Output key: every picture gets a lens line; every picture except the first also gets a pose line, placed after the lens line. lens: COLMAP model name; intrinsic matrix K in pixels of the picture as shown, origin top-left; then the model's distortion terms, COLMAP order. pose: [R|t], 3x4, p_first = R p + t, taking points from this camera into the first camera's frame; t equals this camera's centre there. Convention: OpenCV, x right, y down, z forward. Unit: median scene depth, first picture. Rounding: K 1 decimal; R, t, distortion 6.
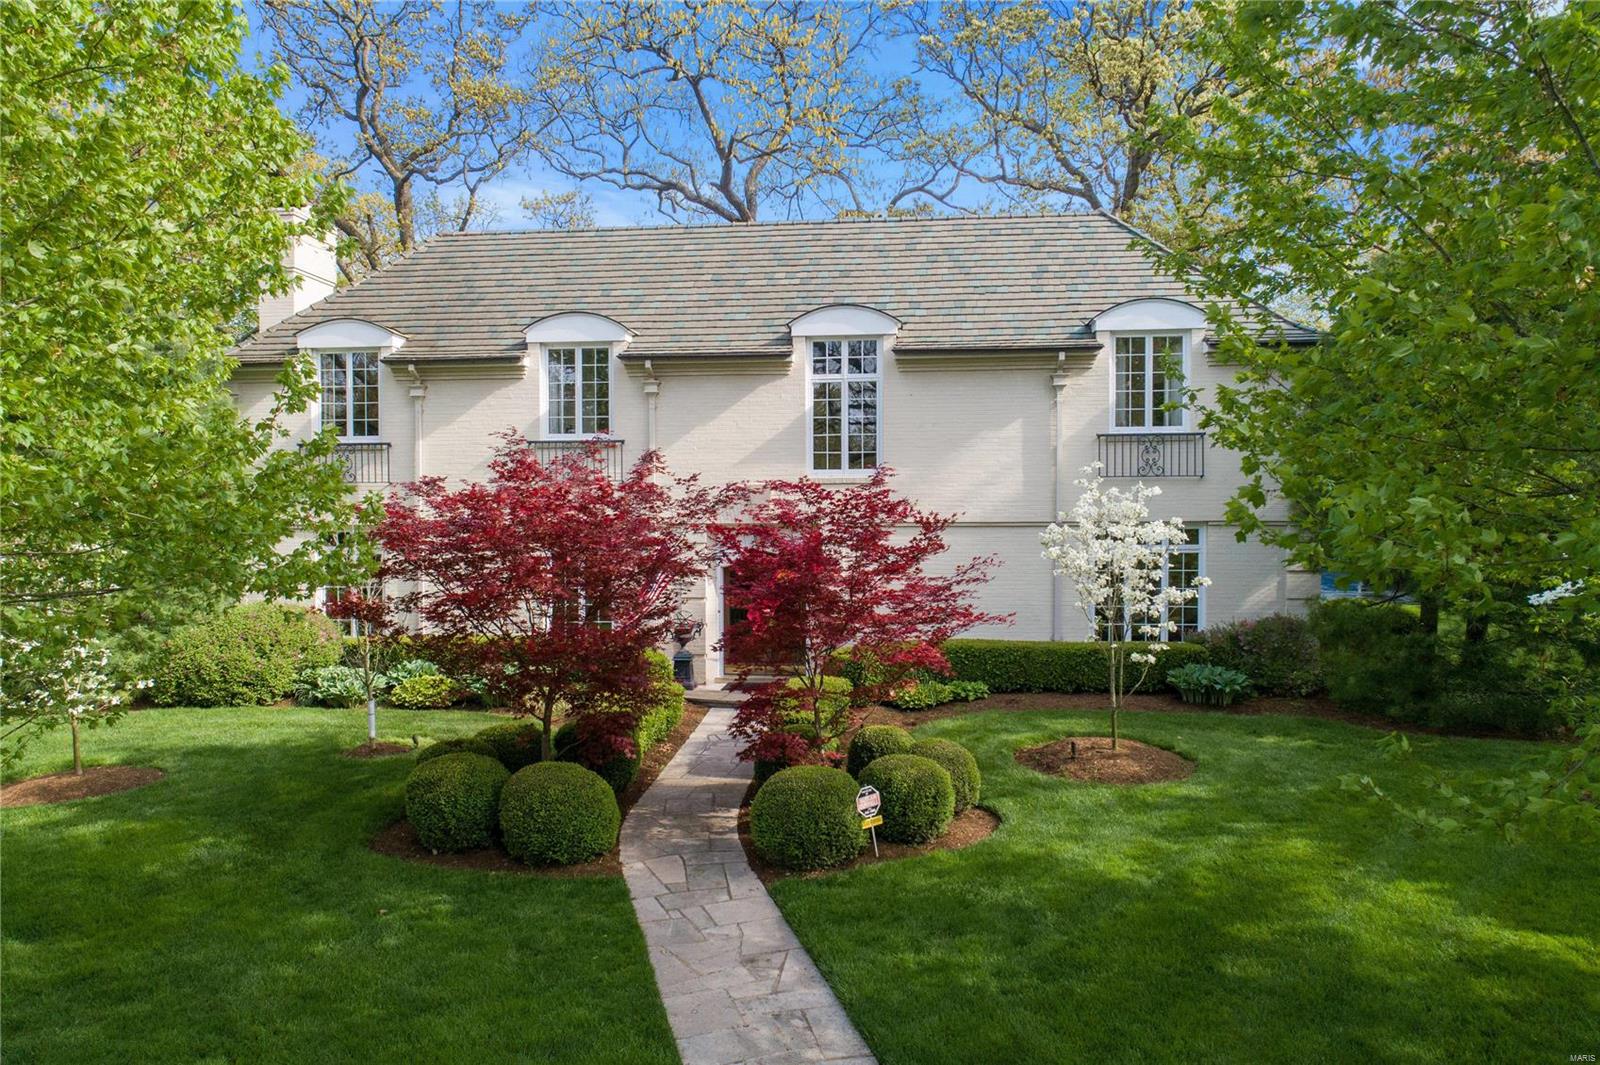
lens RADIAL K [[1073.0, 0, 806.5], [0, 1073.0, 566.6], [0, 0, 1]] dist [0.001956, 0.000919]
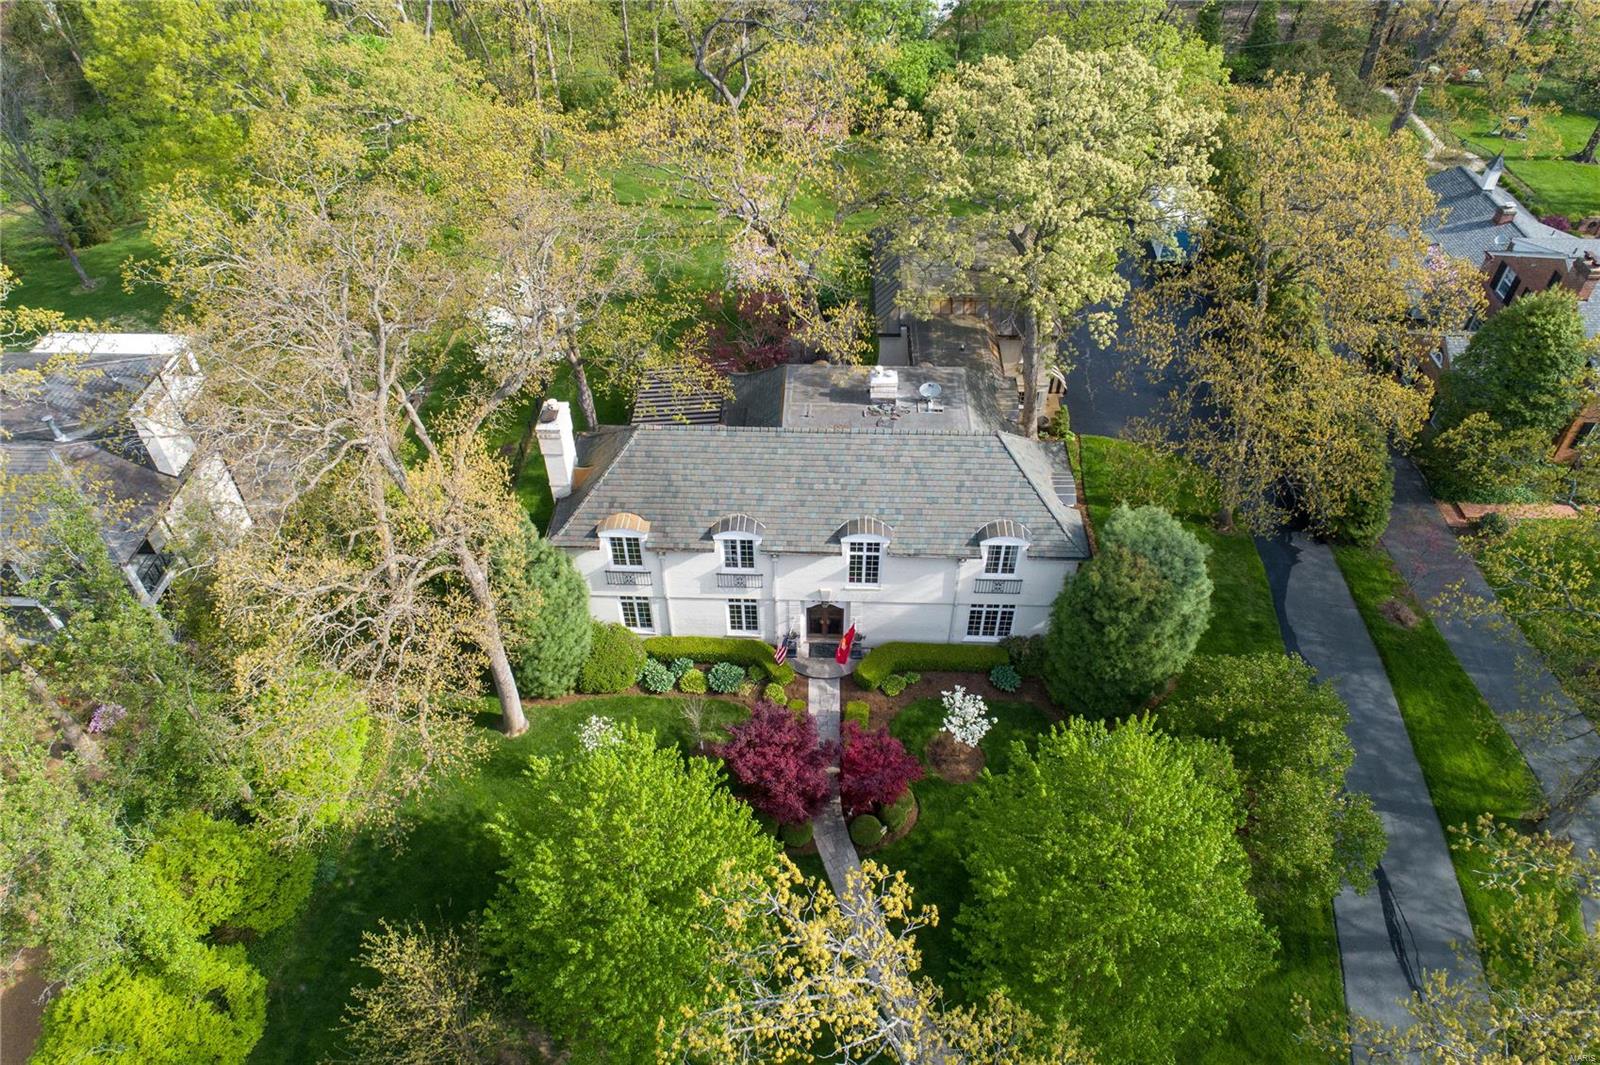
lens RADIAL K [[1066.8, 0, 800.0], [0, 1066.8, 532.5], [0, 0, 1]] dist [-0.003525, 0.001384]
pose [[0.997868, -0.046859, 0.045429, -0.179149], [0.005934, 0.758321, 0.651854, -1.517981], [-0.064996, -0.650195, 0.756982, -0.558296]]
